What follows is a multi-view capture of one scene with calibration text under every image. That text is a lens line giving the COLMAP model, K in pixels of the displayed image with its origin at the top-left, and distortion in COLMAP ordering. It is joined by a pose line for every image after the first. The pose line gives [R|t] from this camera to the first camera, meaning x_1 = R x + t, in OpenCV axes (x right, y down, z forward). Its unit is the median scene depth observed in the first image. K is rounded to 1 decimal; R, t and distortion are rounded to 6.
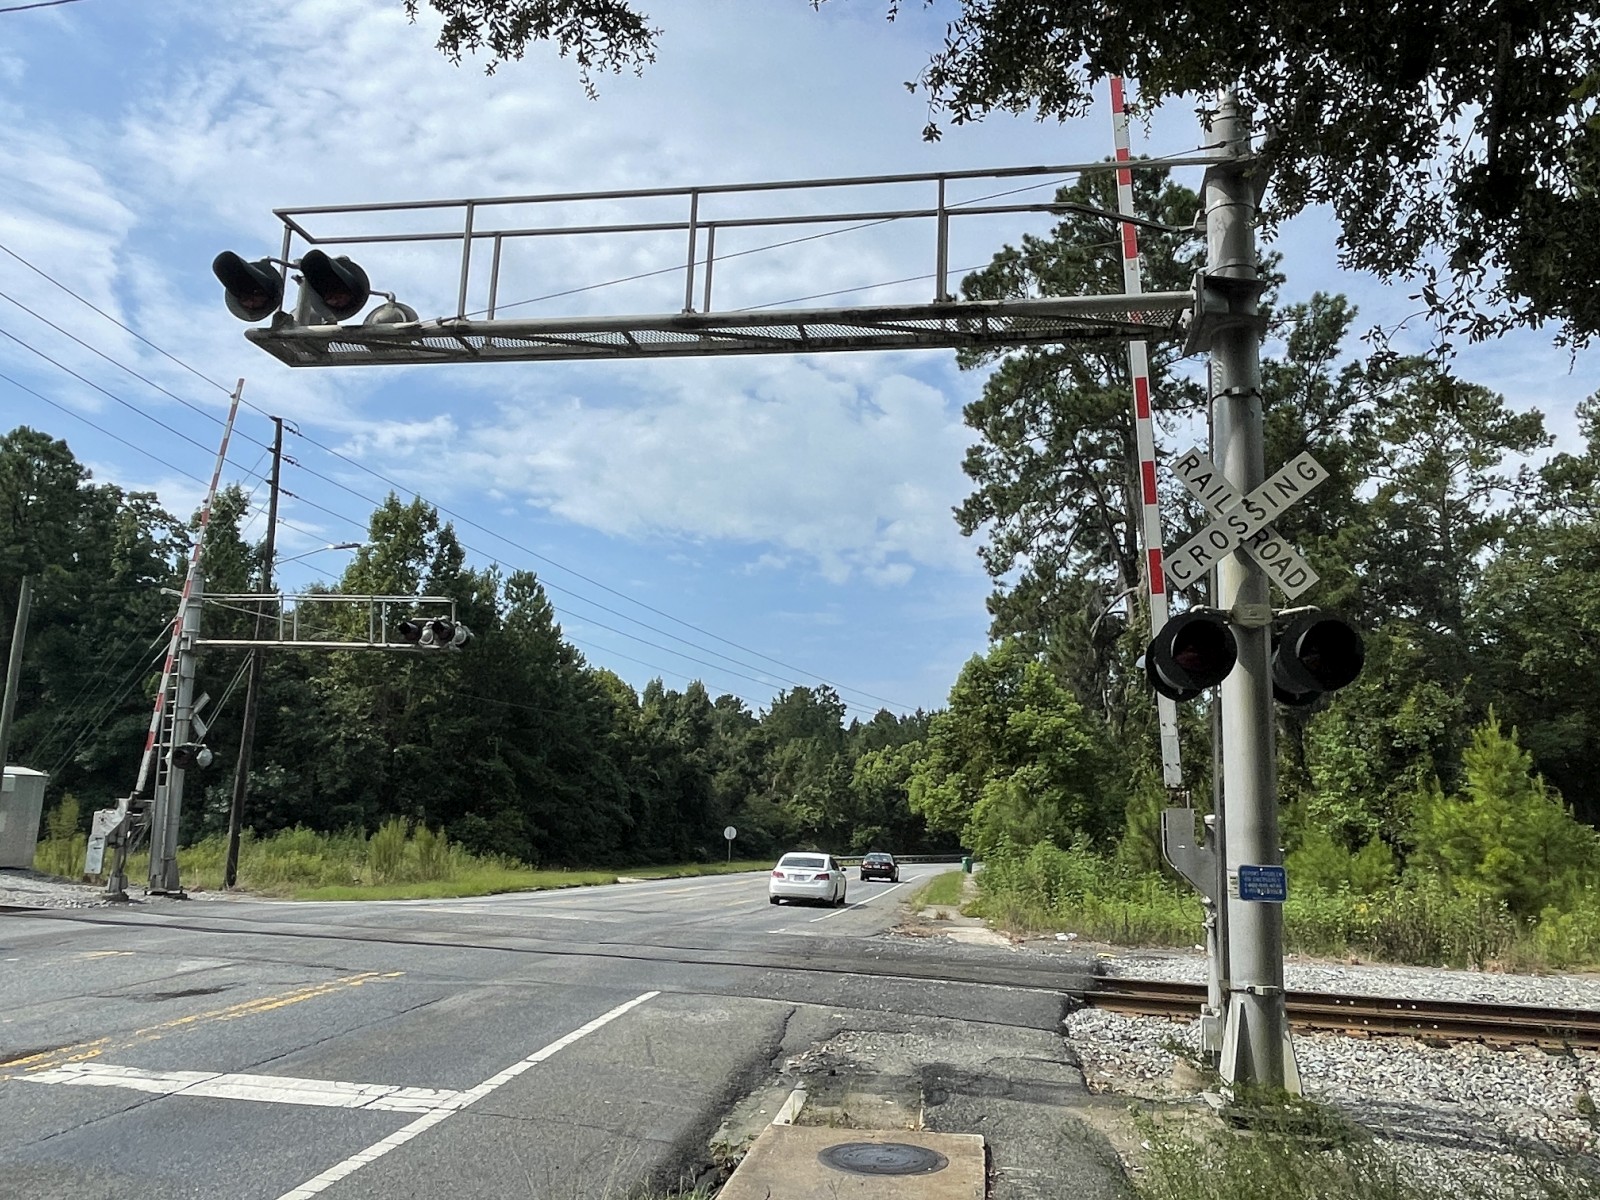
lens RADIAL K [[1215.9, 0, 806.9], [0, 1215.9, 597.2], [0, 0, 1]] dist [0.003543, -0.000687]
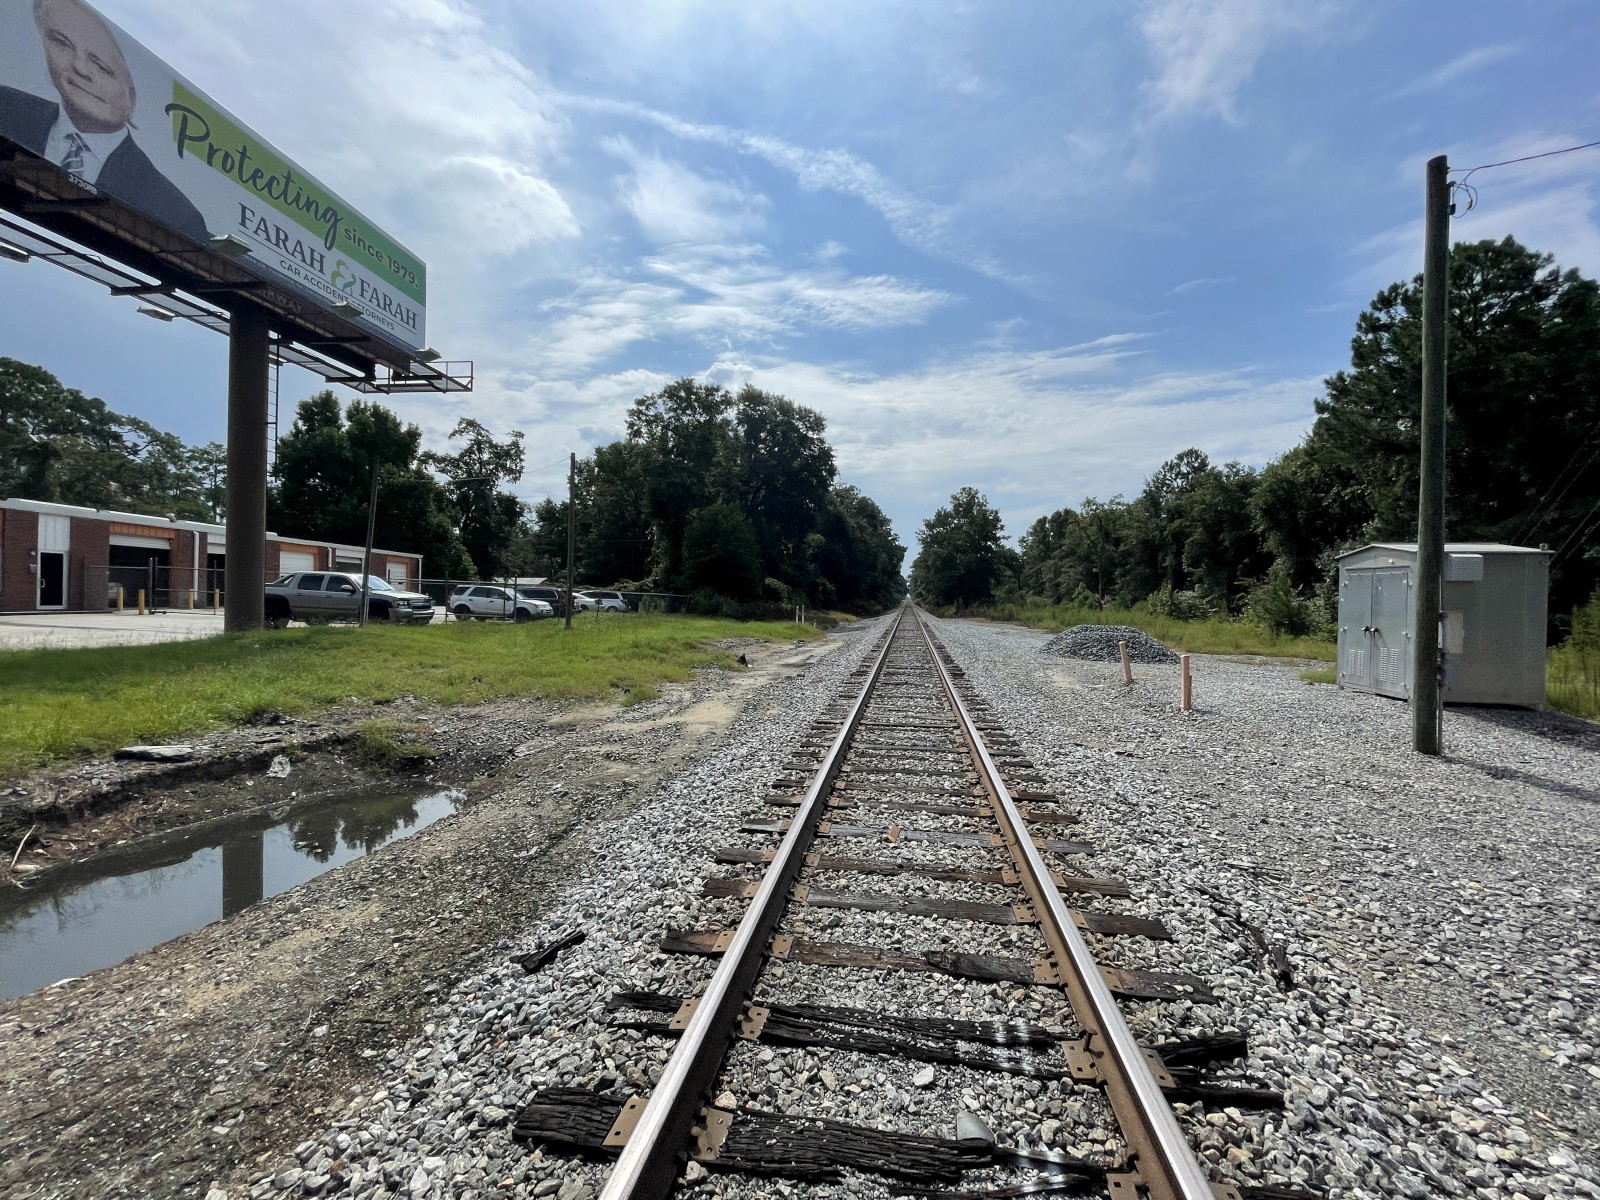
lens RADIAL K [[646.2, 0, 813.1], [0, 646.2, 600.1], [0, 0, 1]] dist [-0.000747, 0.000629]
pose [[0.170628, -0.022311, -0.985083, -0.403158], [0.172862, 0.984916, 0.007634, 0.112034], [0.970054, -0.171586, 0.171911, 0.638297]]
